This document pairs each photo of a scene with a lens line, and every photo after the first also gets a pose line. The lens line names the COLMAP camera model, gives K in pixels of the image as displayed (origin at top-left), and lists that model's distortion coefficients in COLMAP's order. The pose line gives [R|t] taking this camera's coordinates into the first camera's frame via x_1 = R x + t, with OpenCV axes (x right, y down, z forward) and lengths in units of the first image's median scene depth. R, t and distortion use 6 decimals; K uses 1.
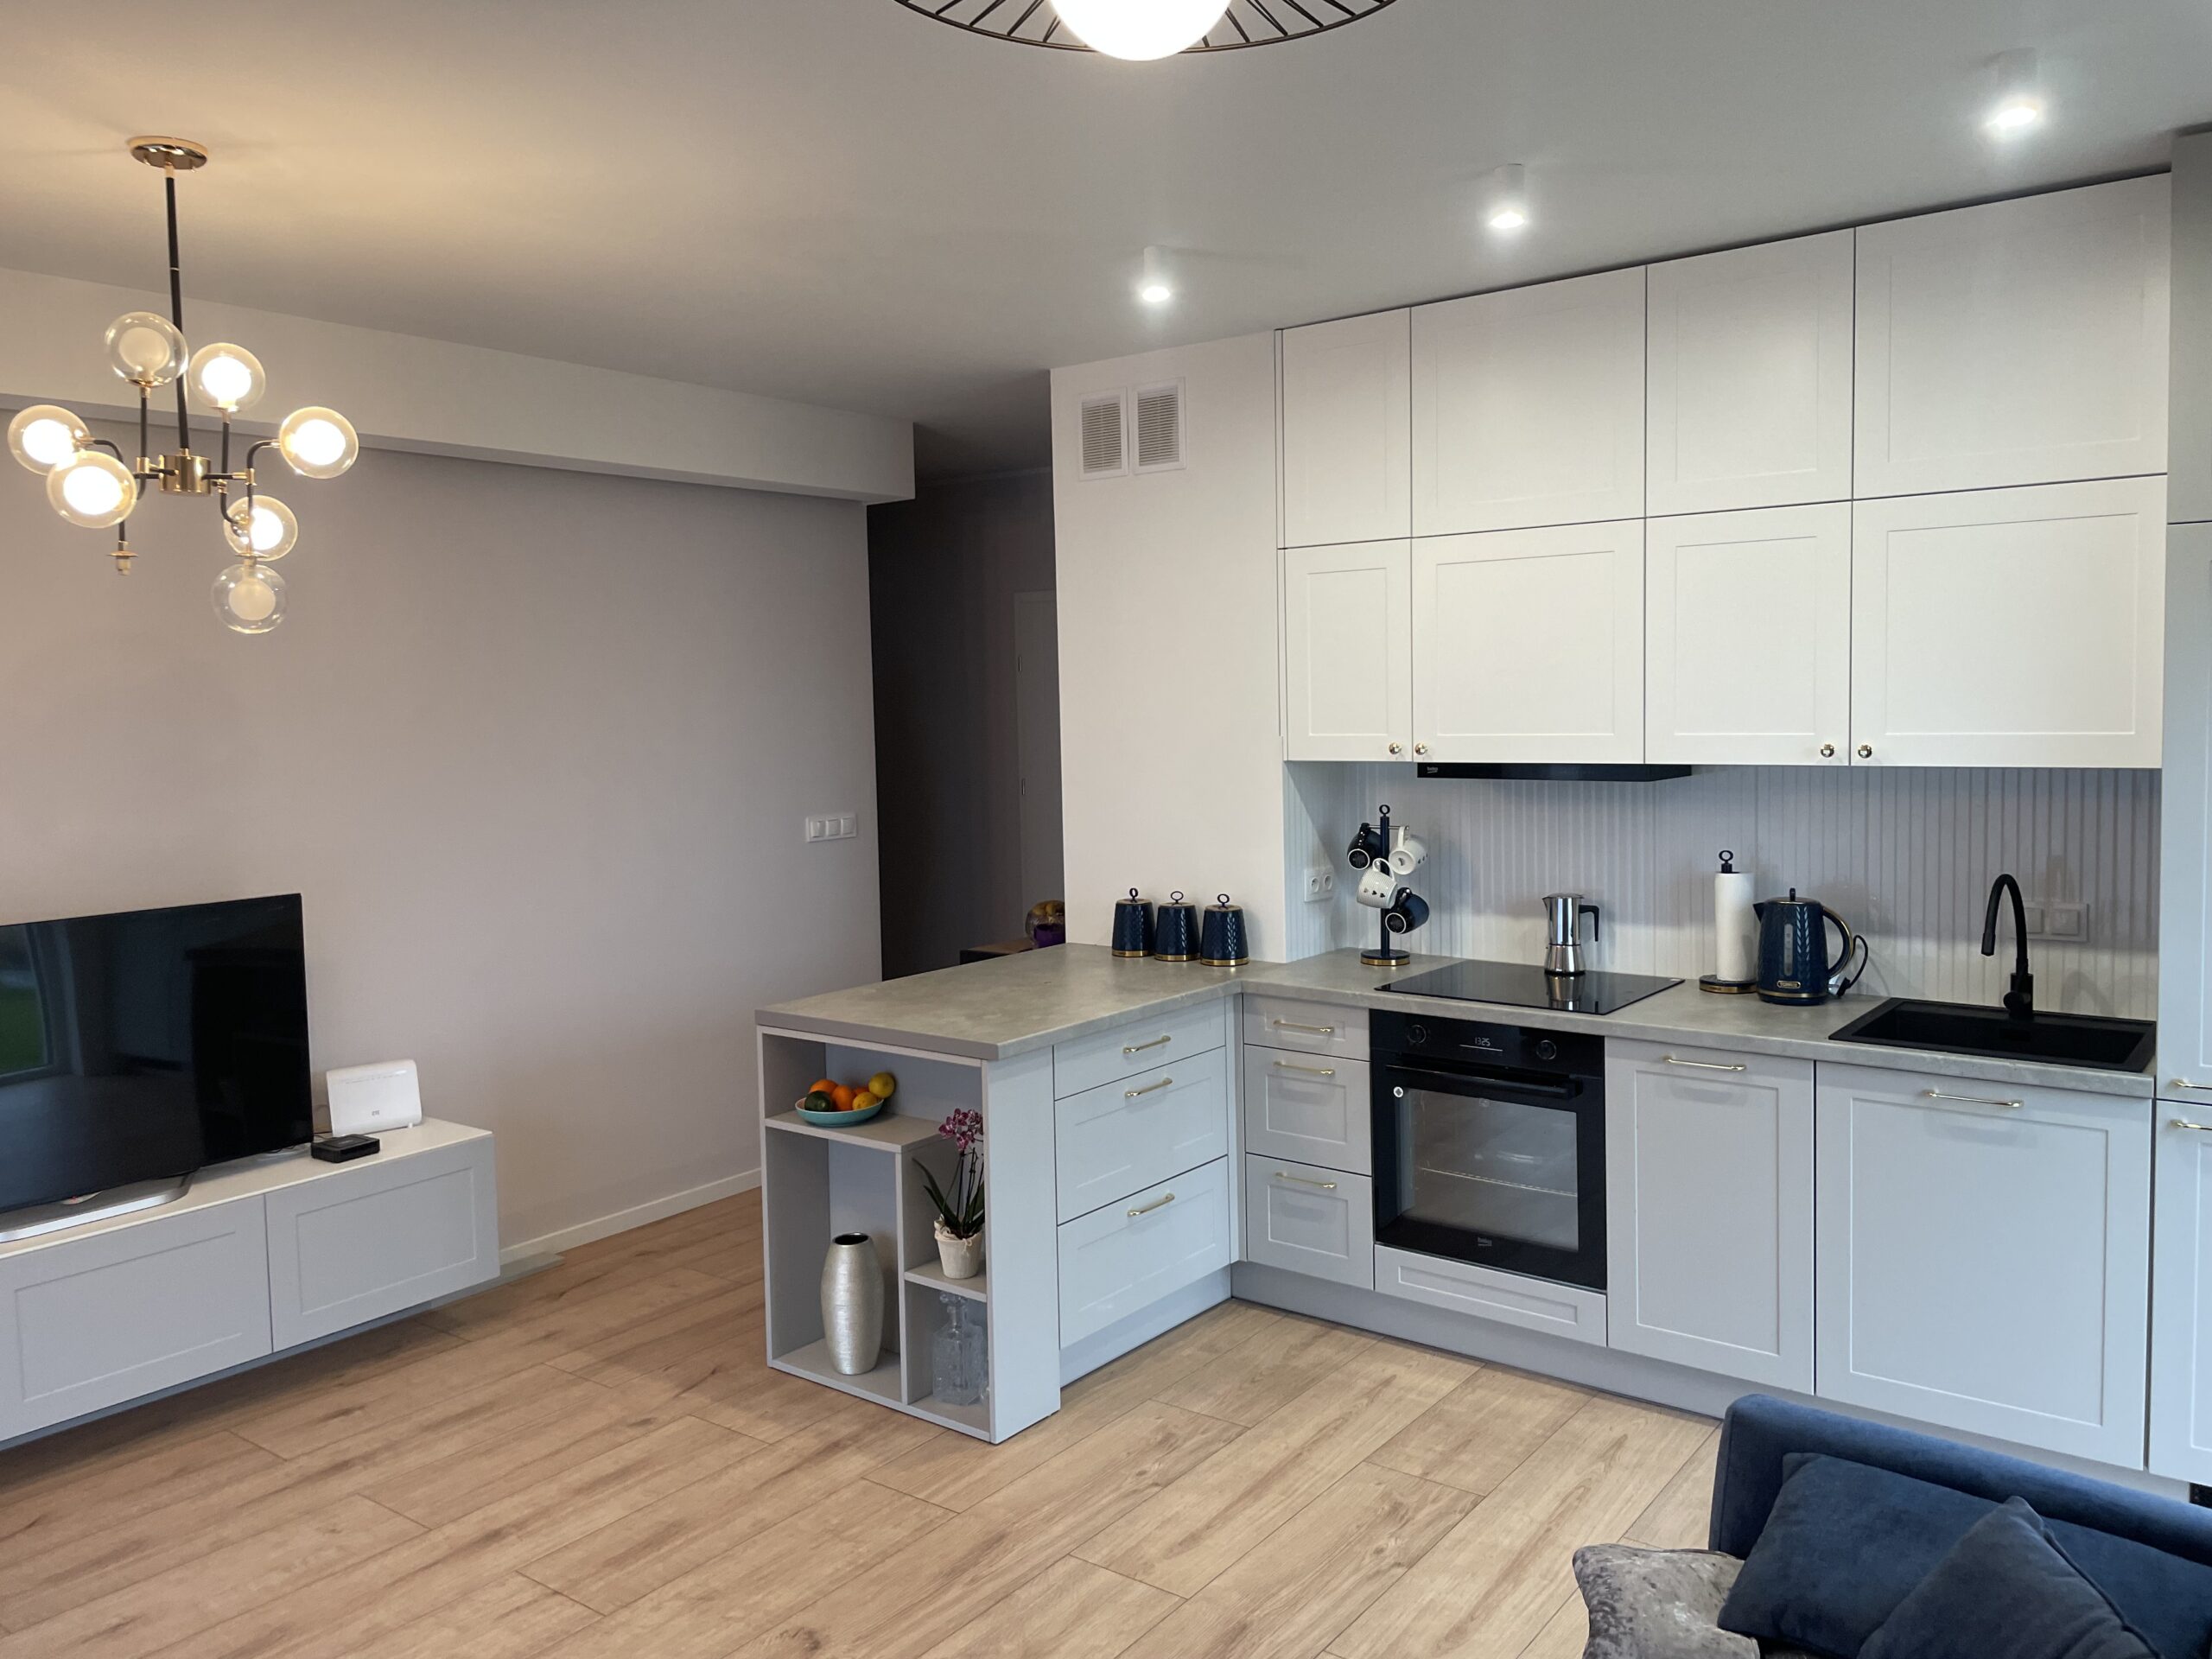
lens RADIAL K [[1678.4, 0, 1117.3], [0, 1678.4, 827.4], [0, 0, 1]] dist [0.103231, -0.134016]
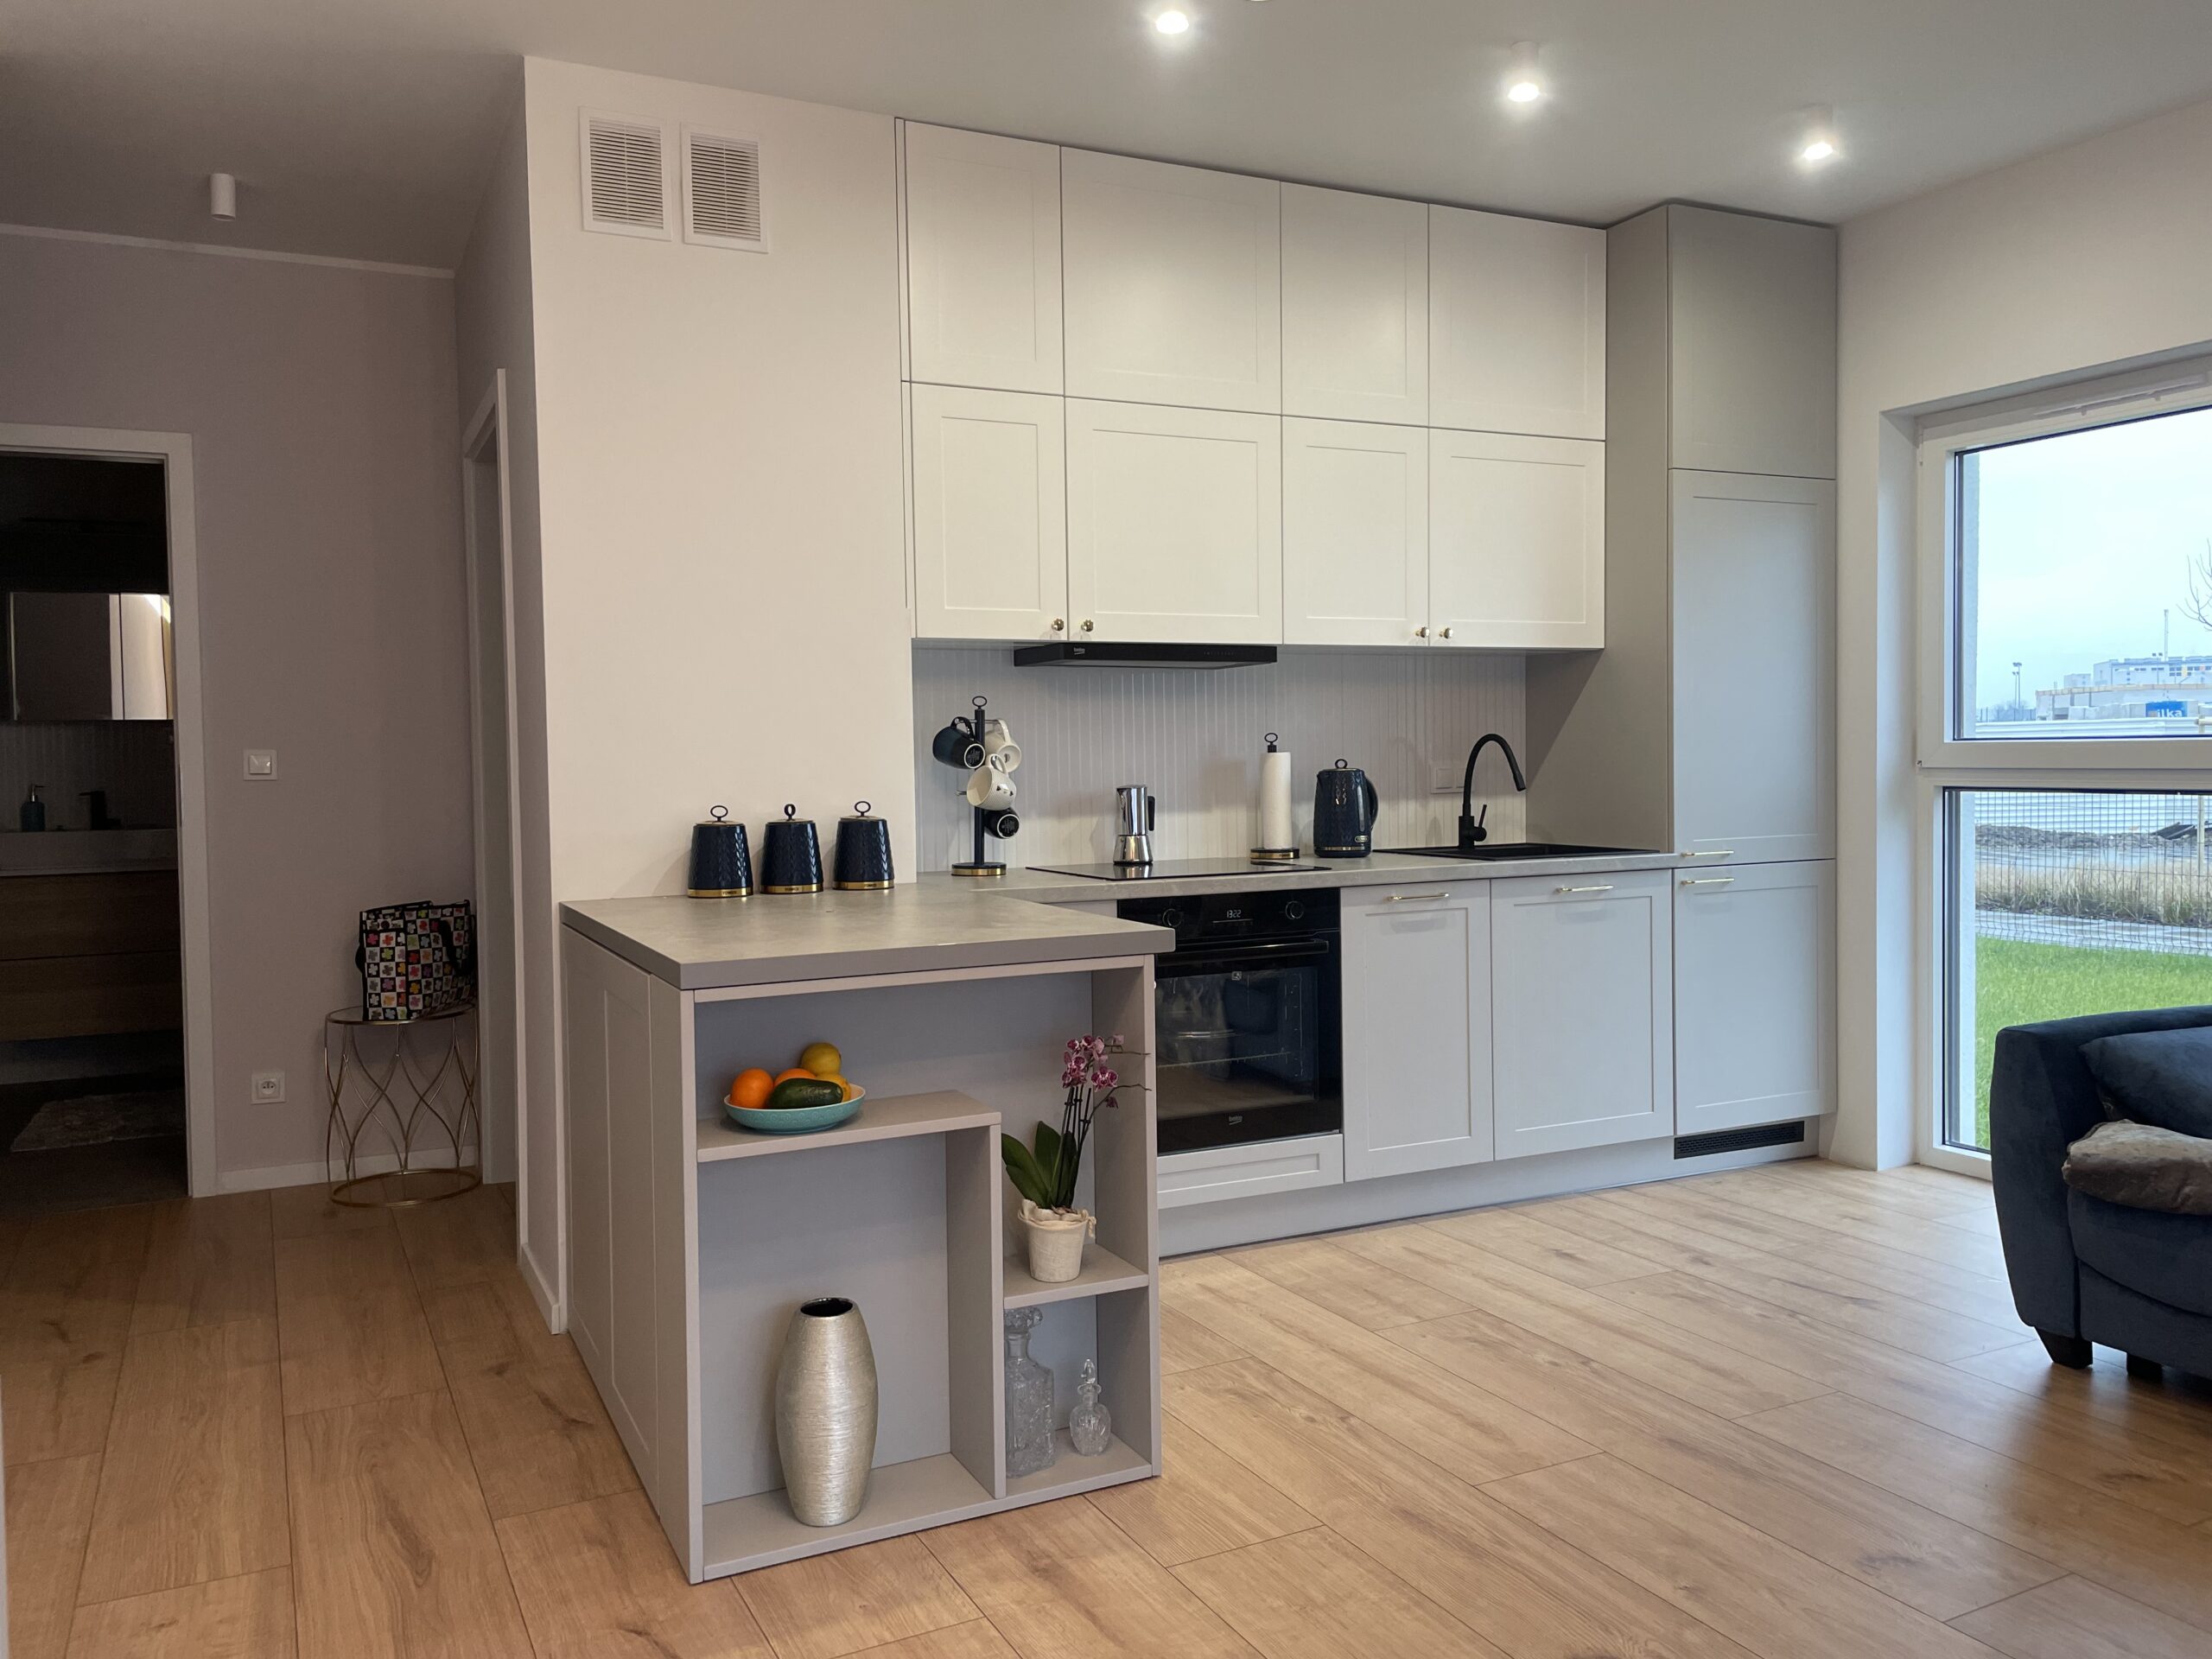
lens RADIAL K [[1678.4, 0, 1117.3], [0, 1678.4, 827.4], [0, 0, 1]] dist [0.103231, -0.134016]
pose [[0.436104, -0.023241, 0.899596, -0.720859], [0.080000, 0.996710, -0.013032, 0.086609], [-0.896333, 0.077651, 0.436529, 0.650573]]
